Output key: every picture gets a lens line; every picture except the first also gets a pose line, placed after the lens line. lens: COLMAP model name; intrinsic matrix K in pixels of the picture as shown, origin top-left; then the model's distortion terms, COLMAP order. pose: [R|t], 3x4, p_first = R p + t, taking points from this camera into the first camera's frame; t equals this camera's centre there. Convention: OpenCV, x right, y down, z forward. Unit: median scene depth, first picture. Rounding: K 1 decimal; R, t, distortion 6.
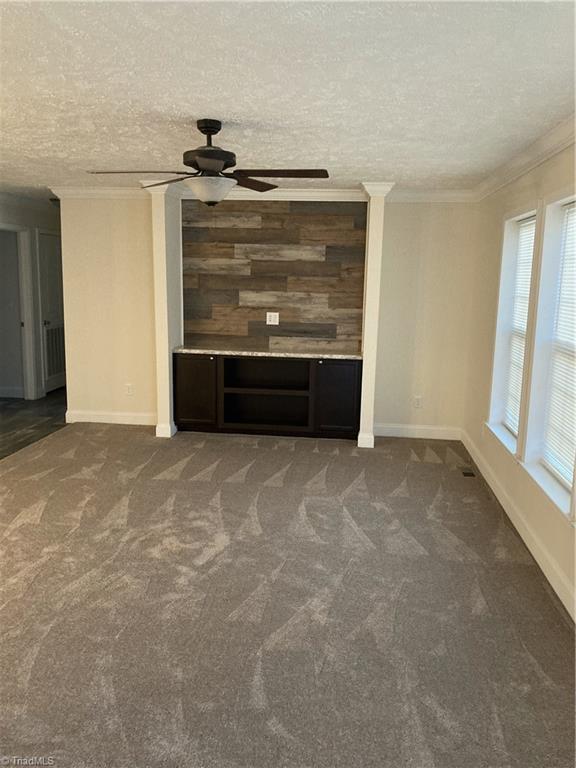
lens RADIAL K [[622.3, 0, 288.0], [0, 622.3, 384.0], [0, 0, 1]] dist [0.018223, 0.002923]
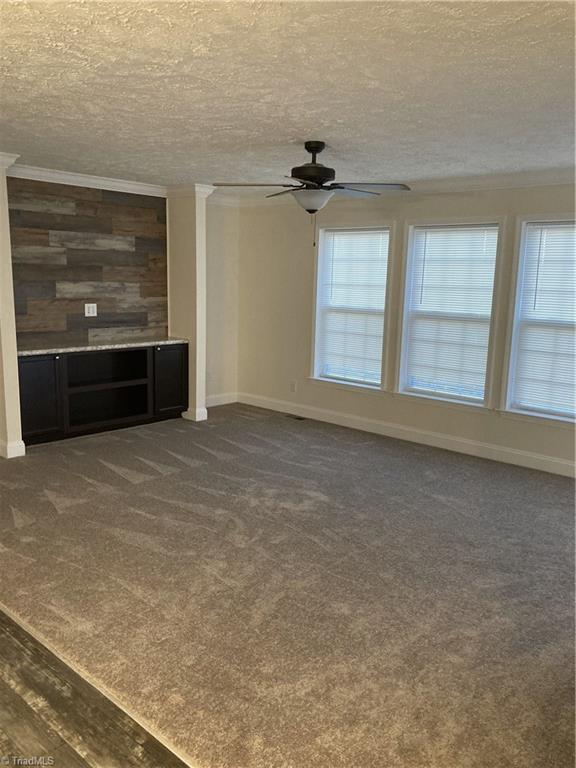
lens RADIAL K [[631.3, 0, 294.3], [0, 631.3, 377.6], [0, 0, 1]] dist [0.008497, 0.002640]
pose [[0.584467, -0.139371, 0.799359, -0.645376], [0.125624, 0.988803, 0.080549, -0.042472], [-0.801634, 0.053340, 0.595430, 0.178780]]
